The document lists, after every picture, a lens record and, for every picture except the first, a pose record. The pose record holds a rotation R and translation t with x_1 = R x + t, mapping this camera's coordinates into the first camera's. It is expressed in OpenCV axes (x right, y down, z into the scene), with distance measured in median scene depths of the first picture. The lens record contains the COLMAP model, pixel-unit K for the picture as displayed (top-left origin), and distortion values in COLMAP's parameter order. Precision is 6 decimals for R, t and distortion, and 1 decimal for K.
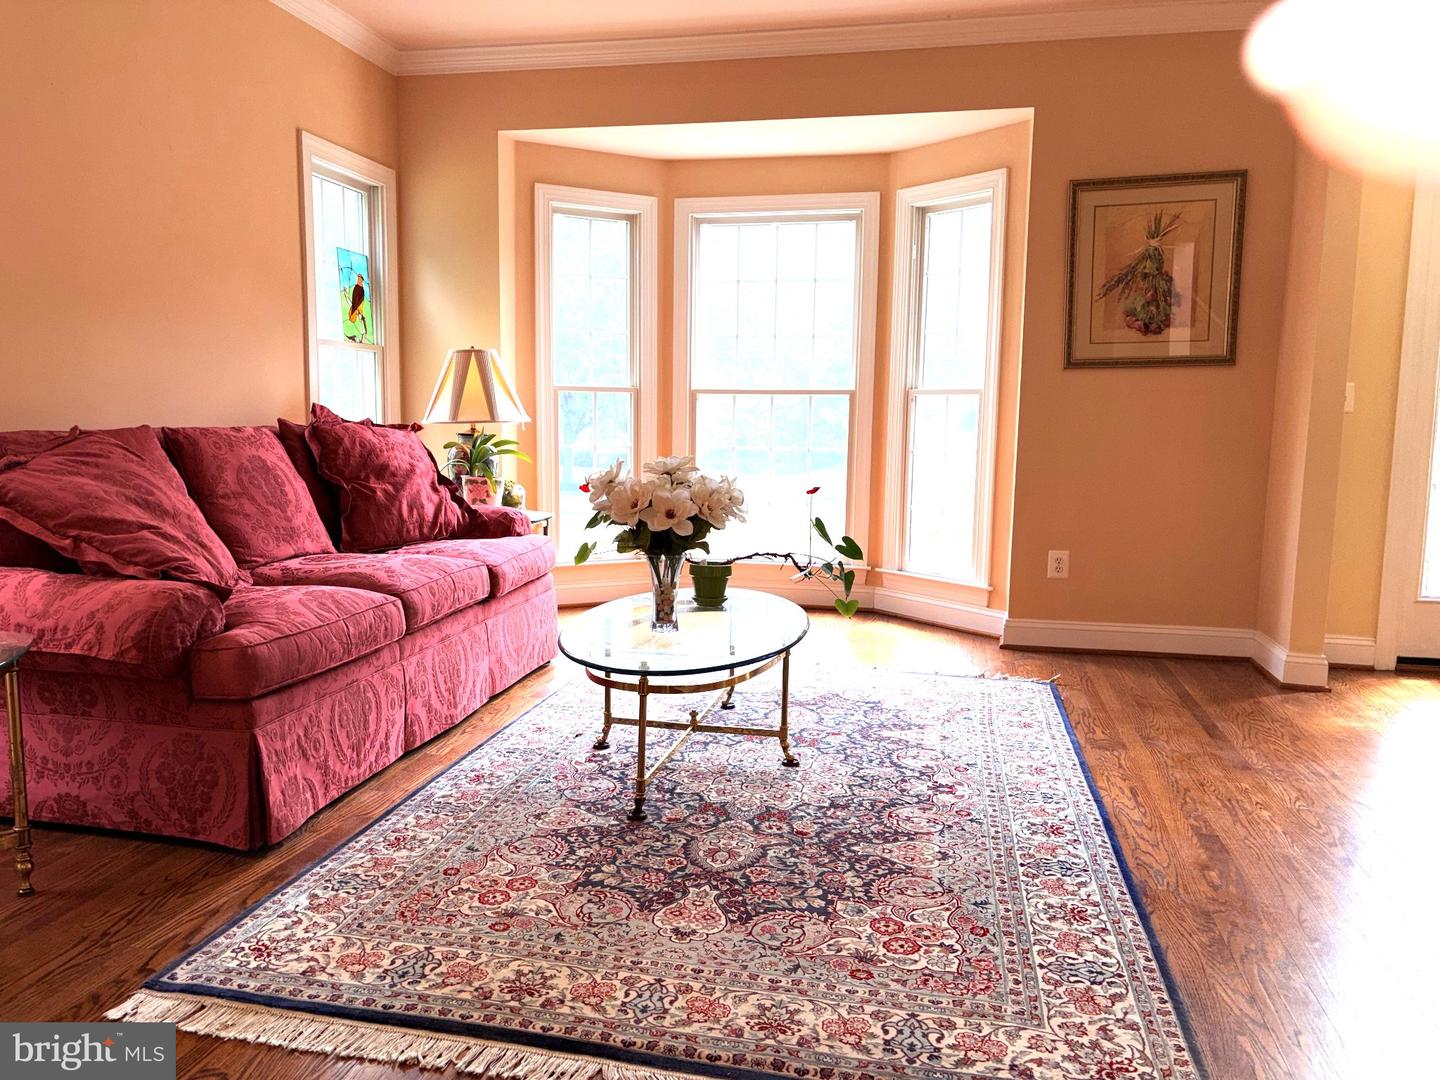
lens RADIAL K [[1098.9, 0, 717.5], [0, 1098.9, 548.2], [0, 0, 1]] dist [0.037737, -0.010563]
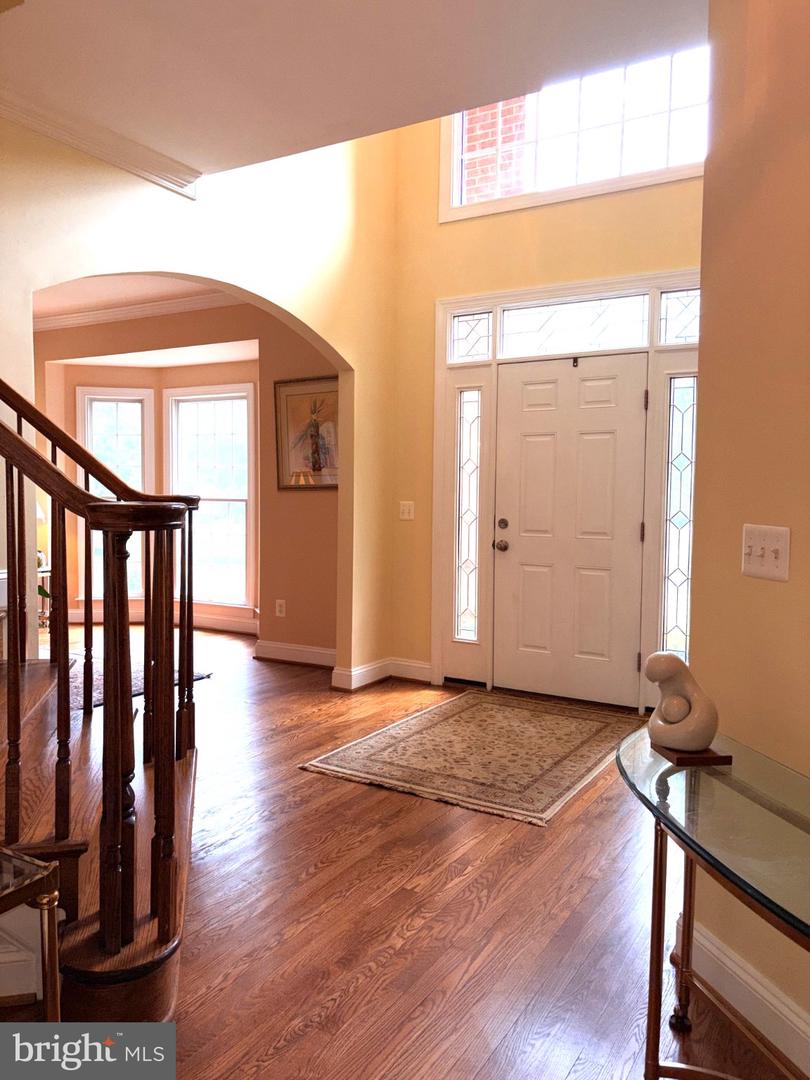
lens RADIAL K [[824.1, 0, 405.0], [0, 824.1, 540.0], [0, 0, 1]] dist [0.037737, -0.010563]
pose [[0.945633, 0.018096, -0.324731, 0.916849], [-0.038472, 0.997665, -0.056436, -0.025389], [0.322951, 0.065861, 0.944121, -0.113738]]
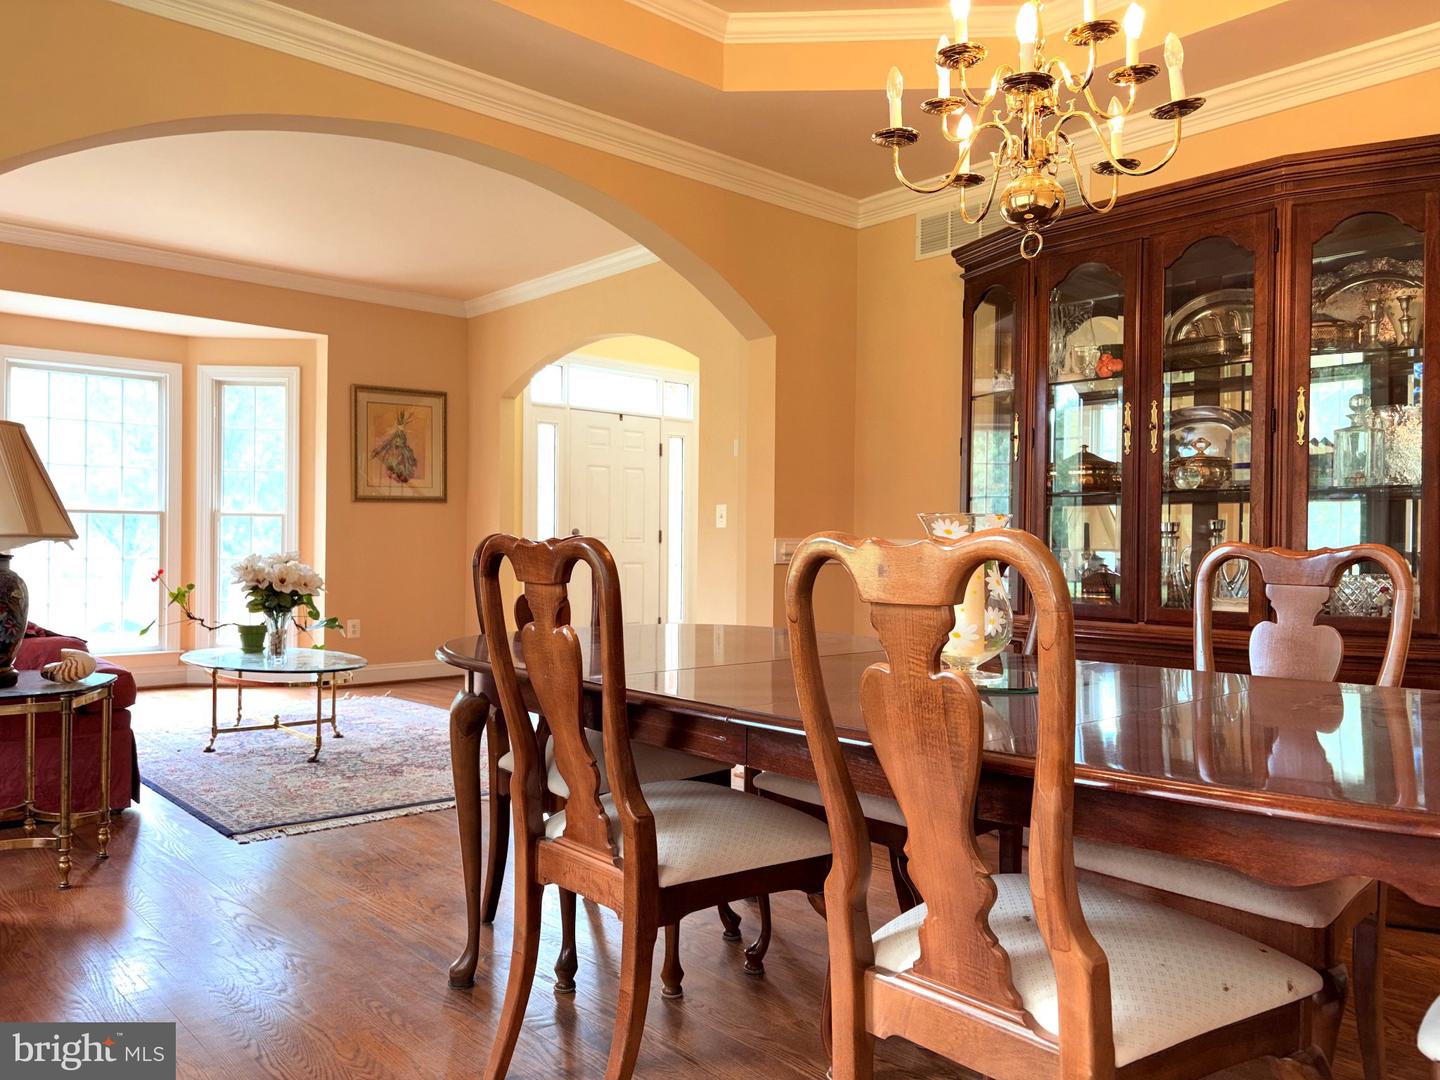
lens RADIAL K [[1098.9, 0, 717.5], [0, 1098.9, 548.2], [0, 0, 1]] dist [0.037737, -0.010563]
pose [[0.595482, -0.009343, 0.803314, -0.637625], [0.098964, 0.993170, -0.061809, 0.050085], [-0.797249, 0.116305, 0.592340, -0.323895]]
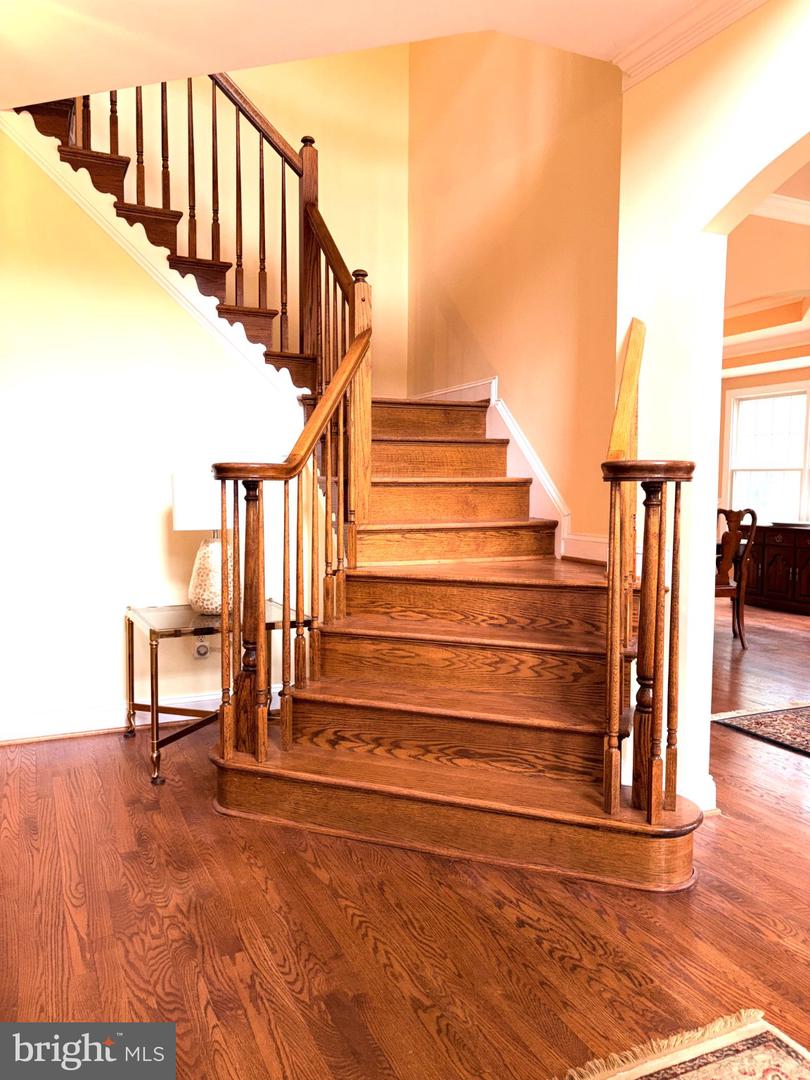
lens RADIAL K [[824.1, 0, 405.0], [0, 824.1, 540.0], [0, 0, 1]] dist [0.037737, -0.010563]
pose [[-0.802916, 0.027605, -0.595453, 0.934438], [-0.085272, 0.983334, 0.160569, -0.200247], [0.589961, 0.179699, -0.787181, 1.643771]]
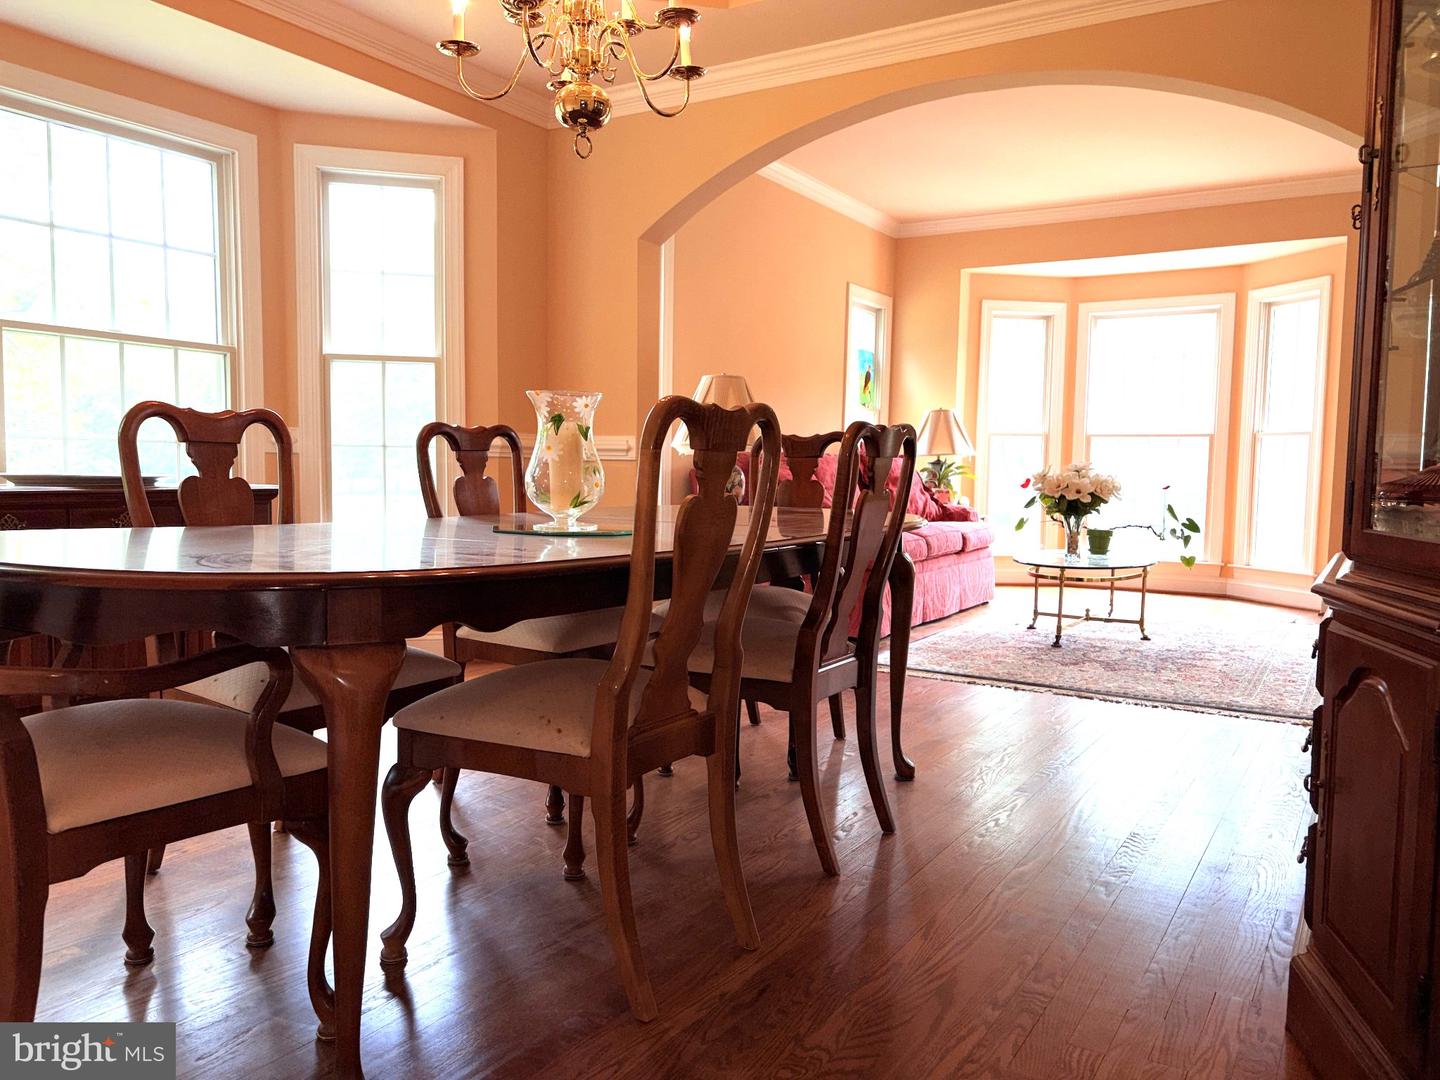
lens RADIAL K [[1098.9, 0, 717.5], [0, 1098.9, 548.2], [0, 0, 1]] dist [0.037737, -0.010563]
pose [[0.943724, 0.027160, -0.329616, -0.000472], [-0.045857, 0.997742, -0.049081, 0.115888], [0.327539, 0.061434, 0.942838, -0.607170]]
